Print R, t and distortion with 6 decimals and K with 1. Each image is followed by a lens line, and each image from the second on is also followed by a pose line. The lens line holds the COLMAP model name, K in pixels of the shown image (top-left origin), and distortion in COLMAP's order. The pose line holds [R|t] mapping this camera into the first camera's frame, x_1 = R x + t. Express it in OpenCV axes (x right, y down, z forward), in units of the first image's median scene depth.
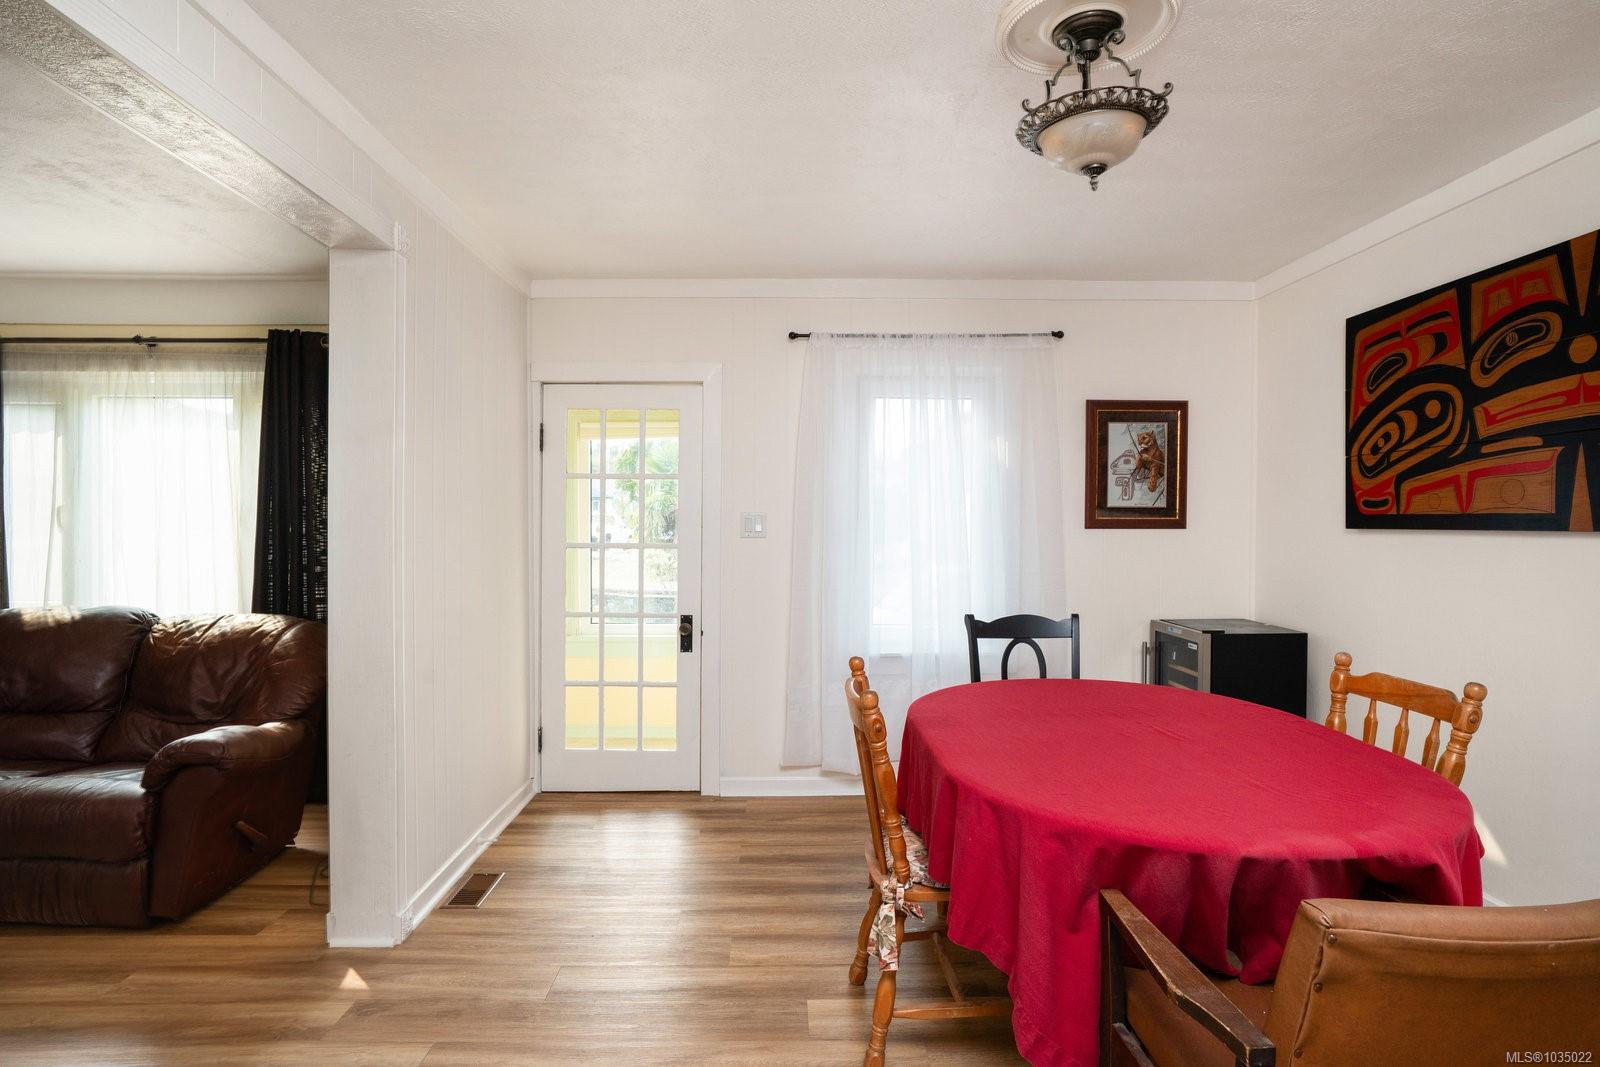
lens RADIAL K [[825.9, 0, 800.0], [0, 825.9, 533.5], [0, 0, 1]] dist [-0.054374, 0.031610]
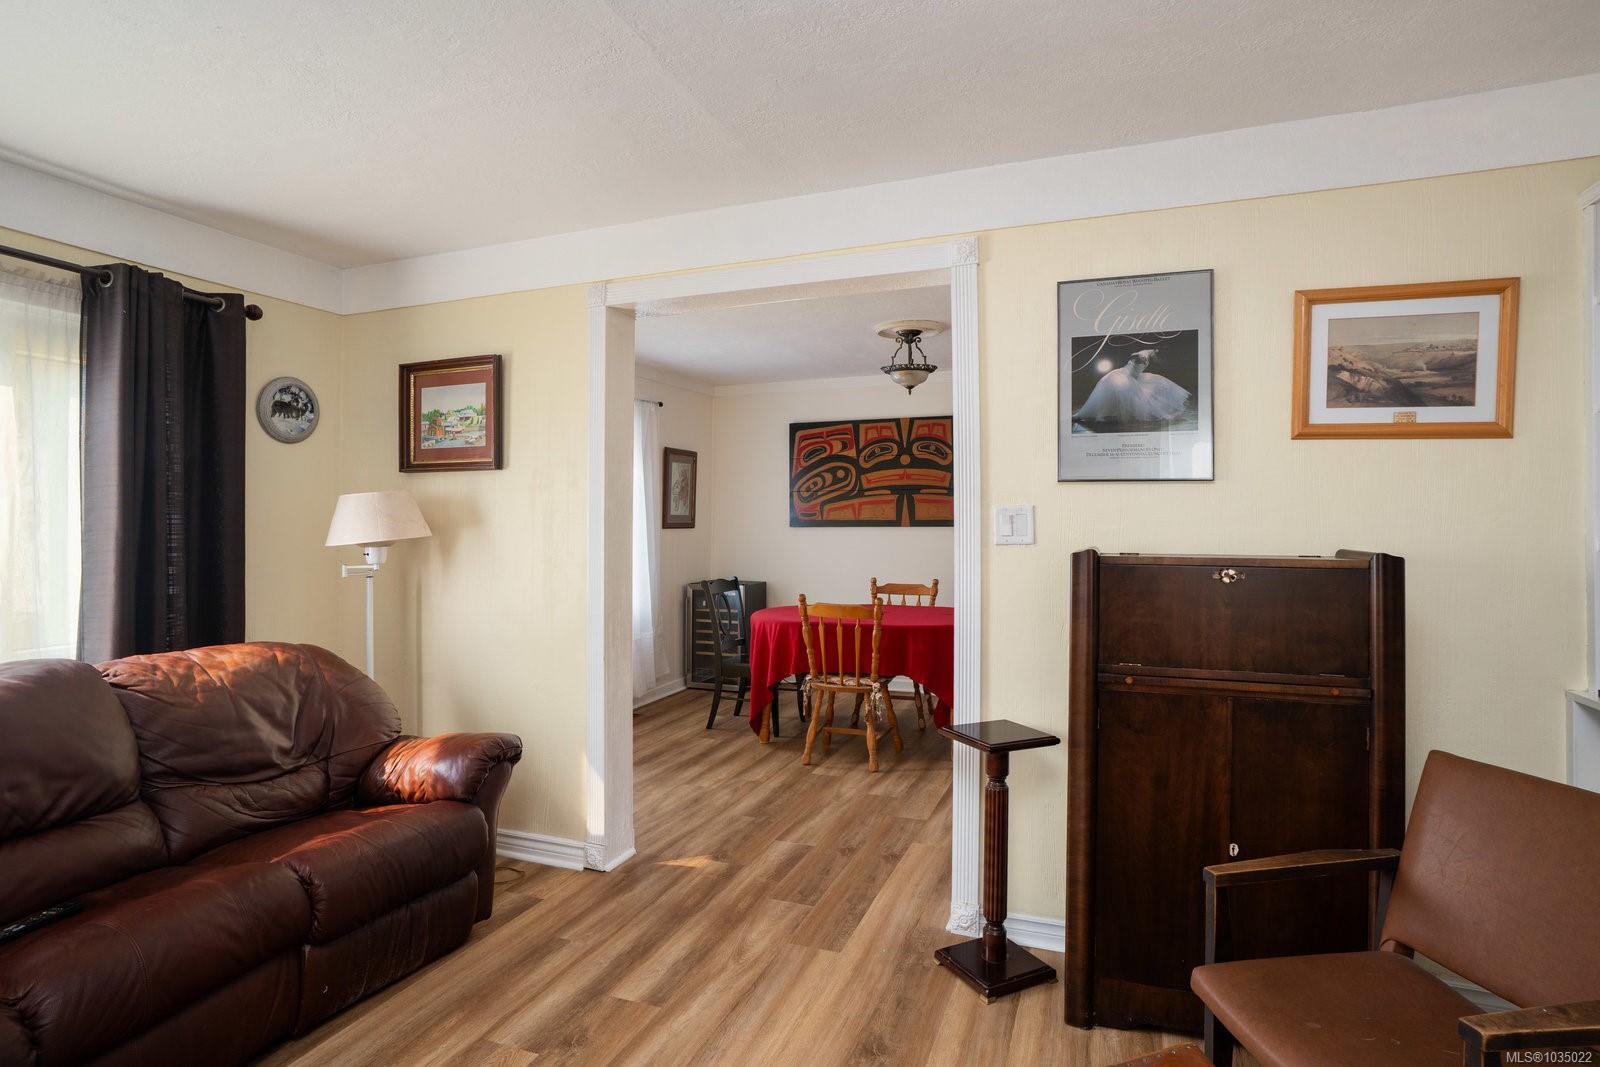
lens RADIAL K [[825.9, 0, 800.0], [0, 825.9, 533.5], [0, 0, 1]] dist [-0.054374, 0.031610]
pose [[0.382648, -0.014814, 0.923775, -1.270612], [0.016686, 0.999819, 0.009122, -0.008102], [-0.923744, 0.011923, 0.382826, 0.194809]]
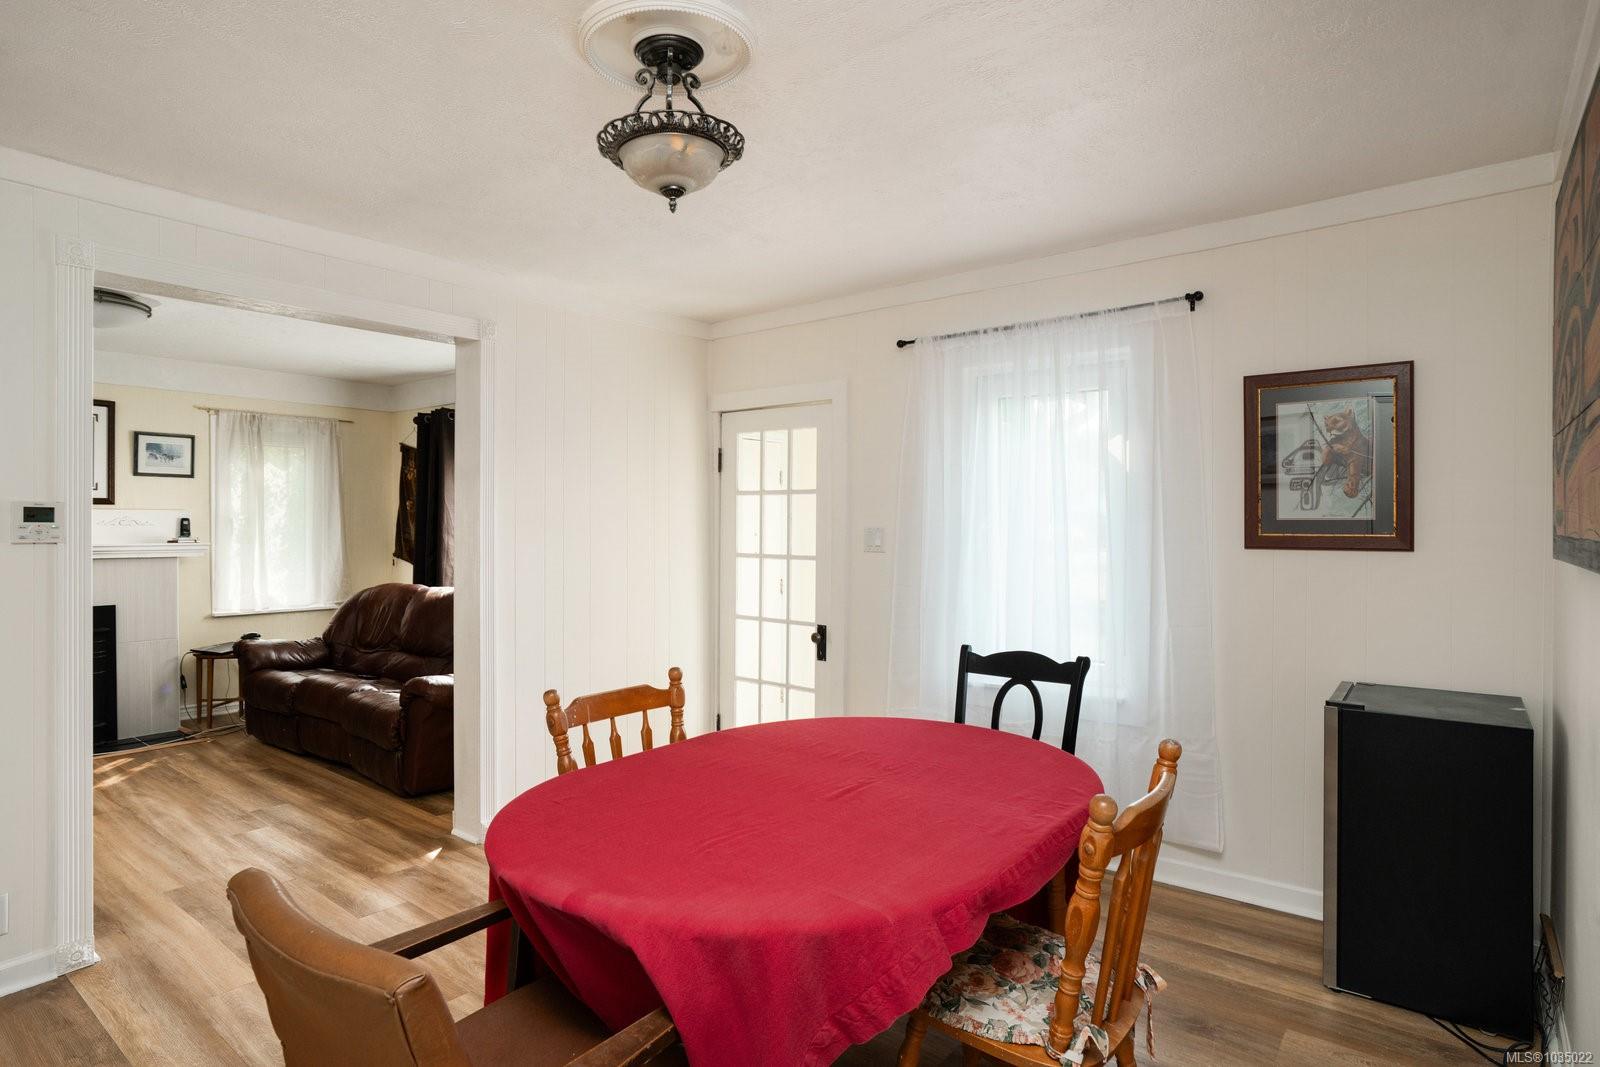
lens RADIAL K [[870.1, 0, 800.0], [0, 870.1, 533.5], [0, 0, 1]] dist [-0.042614, 0.026737]
pose [[0.768079, 0.007654, -0.640309, 0.677625], [-0.010298, 0.999947, -0.000400, -0.019197], [0.640272, 0.006901, 0.768117, 0.173332]]
